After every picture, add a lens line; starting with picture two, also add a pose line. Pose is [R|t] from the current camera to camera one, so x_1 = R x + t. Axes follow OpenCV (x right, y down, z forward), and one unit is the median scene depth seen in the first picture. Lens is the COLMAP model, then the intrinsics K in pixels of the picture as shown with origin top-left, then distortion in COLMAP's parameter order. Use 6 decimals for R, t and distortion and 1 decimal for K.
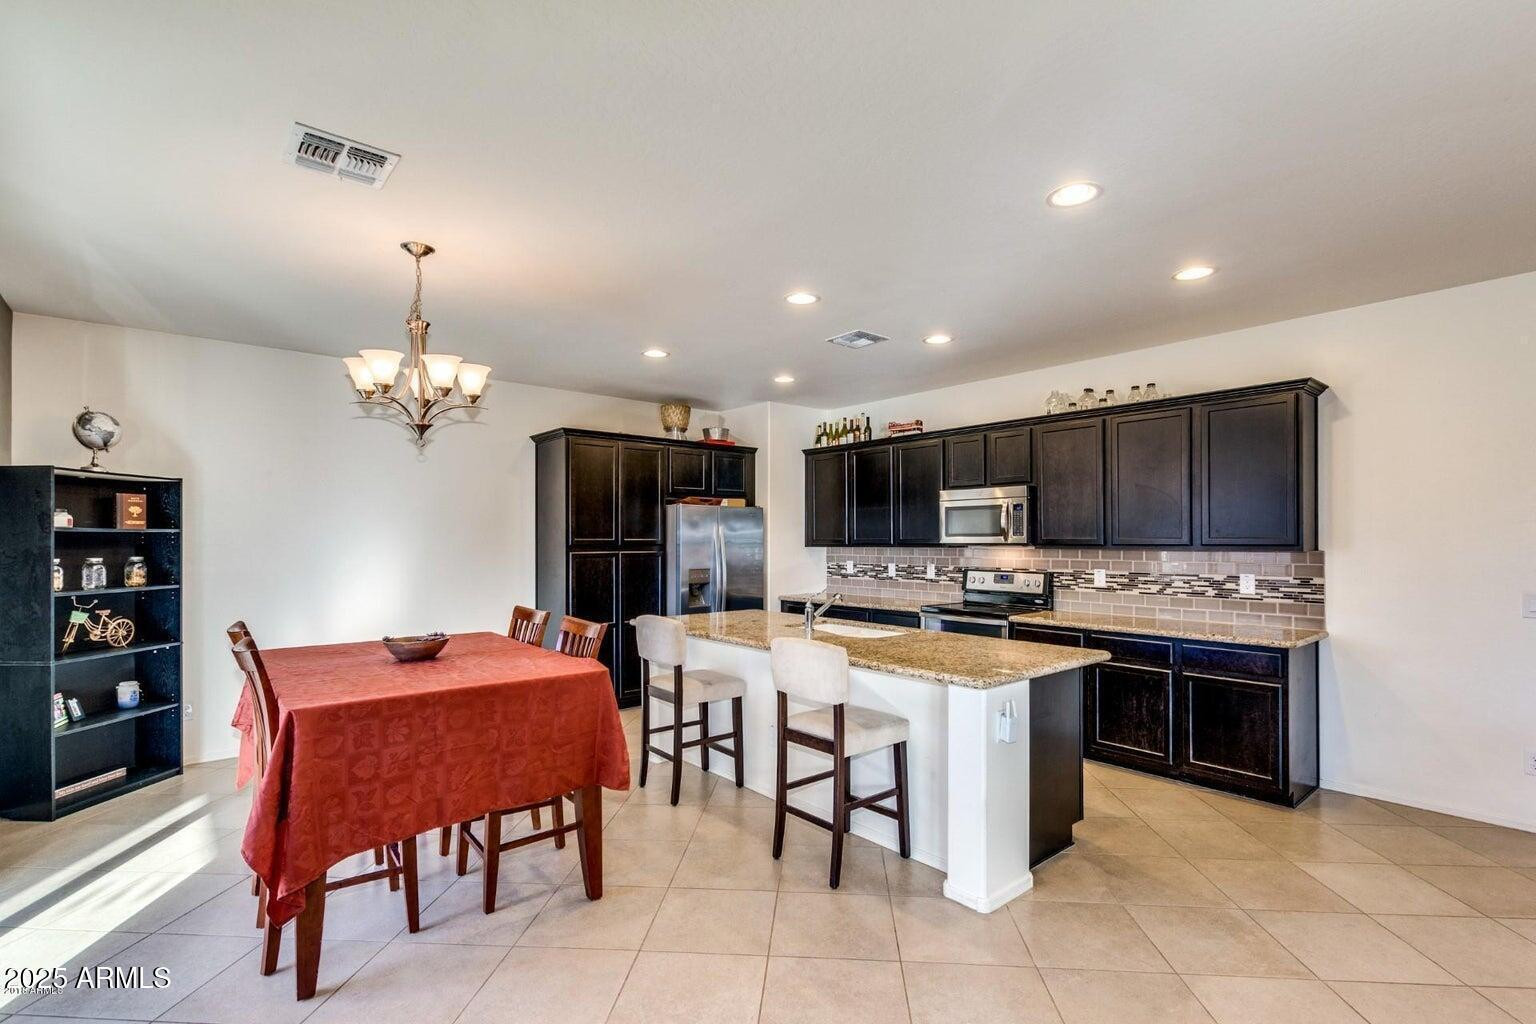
lens RADIAL K [[723.6, 0, 779.7], [0, 723.6, 537.9], [0, 0, 1]] dist [0.014470, 0.000608]
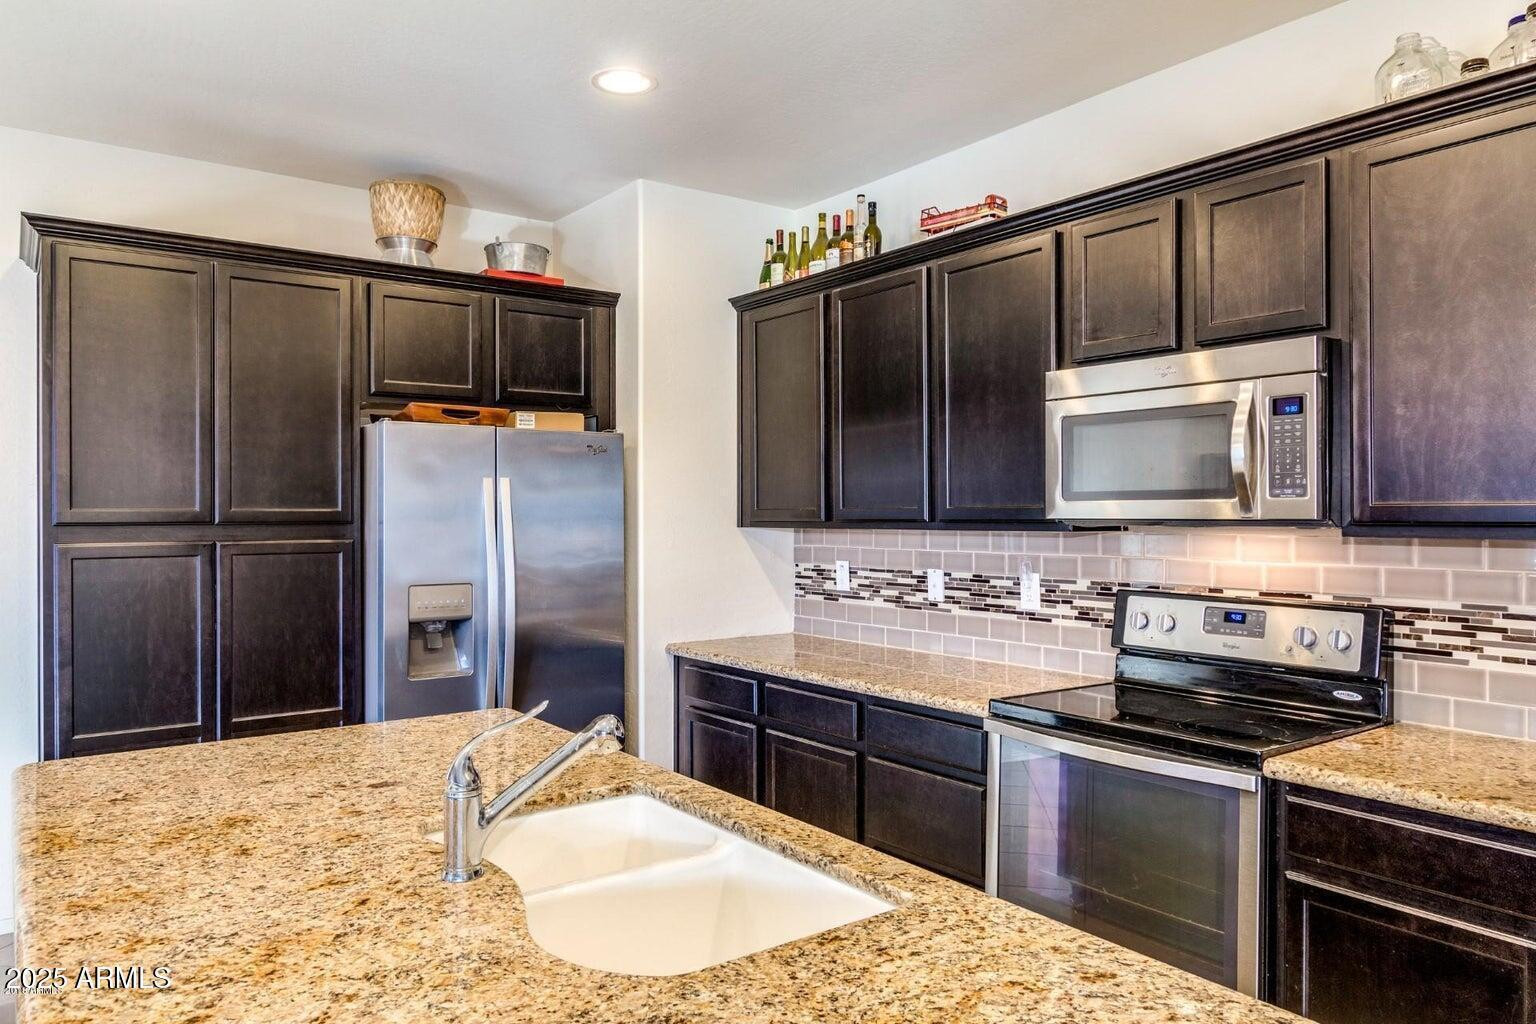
lens RADIAL K [[1052.7, 0, 775.7], [0, 1052.7, 512.2], [0, 0, 1]] dist [0.001418, 0.001376]
pose [[0.997338, -0.001534, -0.072902, 0.120824], [0.001749, 0.999994, 0.002887, 0.002123], [0.072897, -0.003007, 0.997335, 0.455811]]
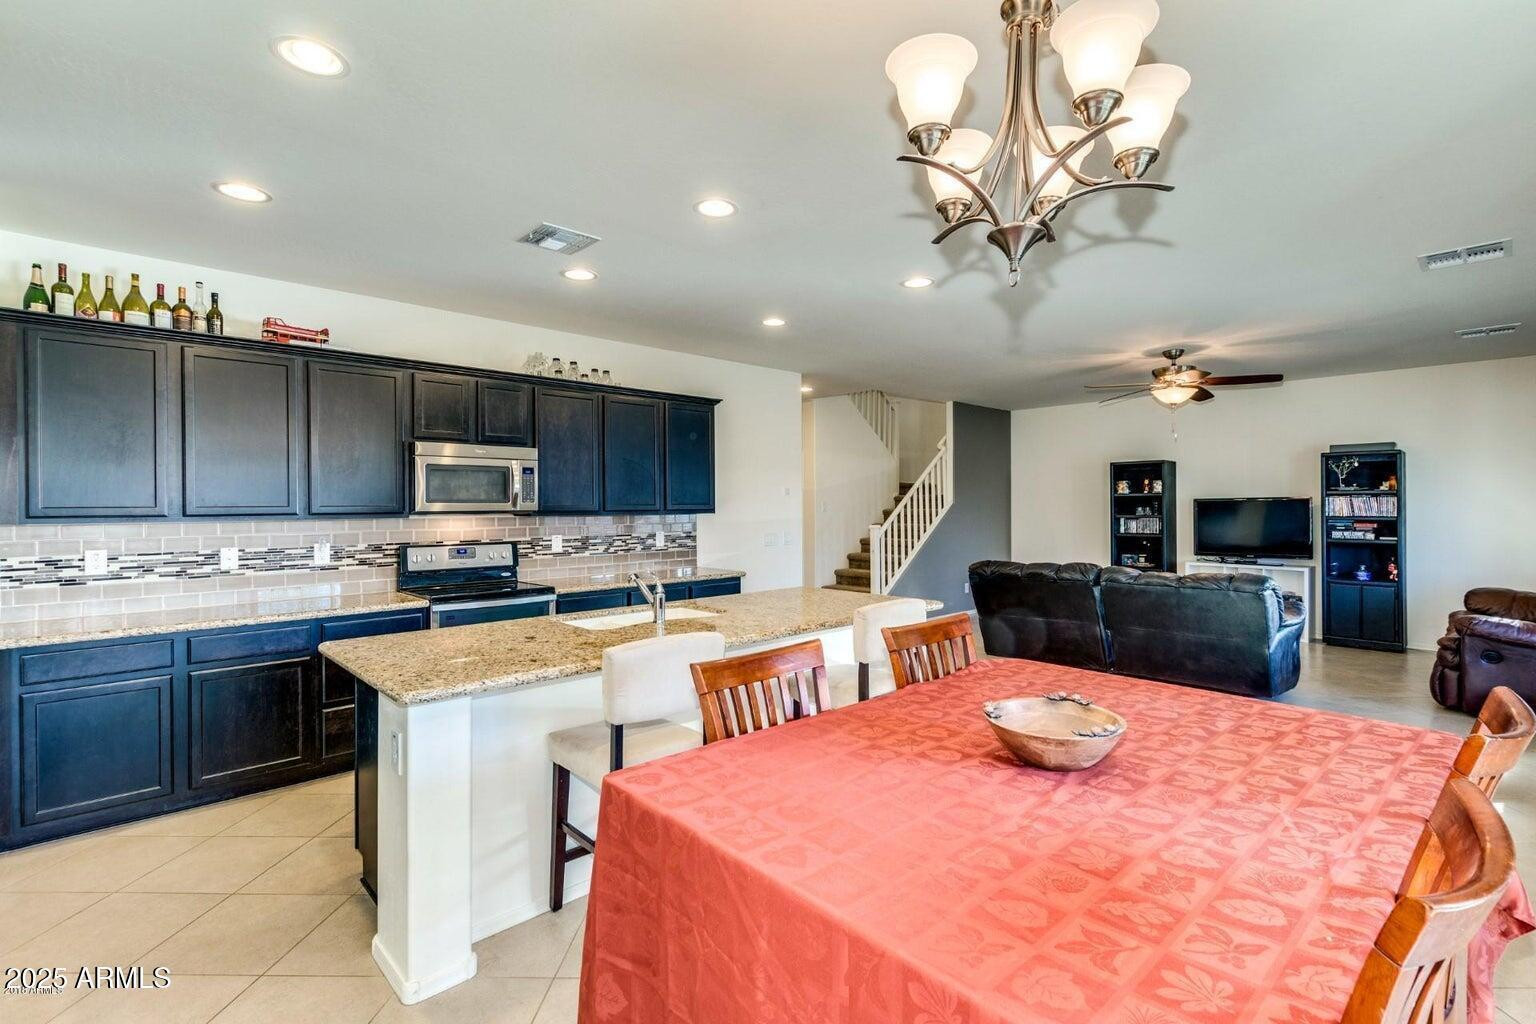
lens RADIAL K [[723.6, 0, 779.8], [0, 723.6, 511.1], [0, 0, 1]] dist [0.014470, 0.000608]
pose [[-0.056351, -0.006431, 0.998390, -0.522760], [0.003839, 0.999970, 0.006658, 0.002857], [-0.998404, 0.004208, -0.056325, 0.639984]]
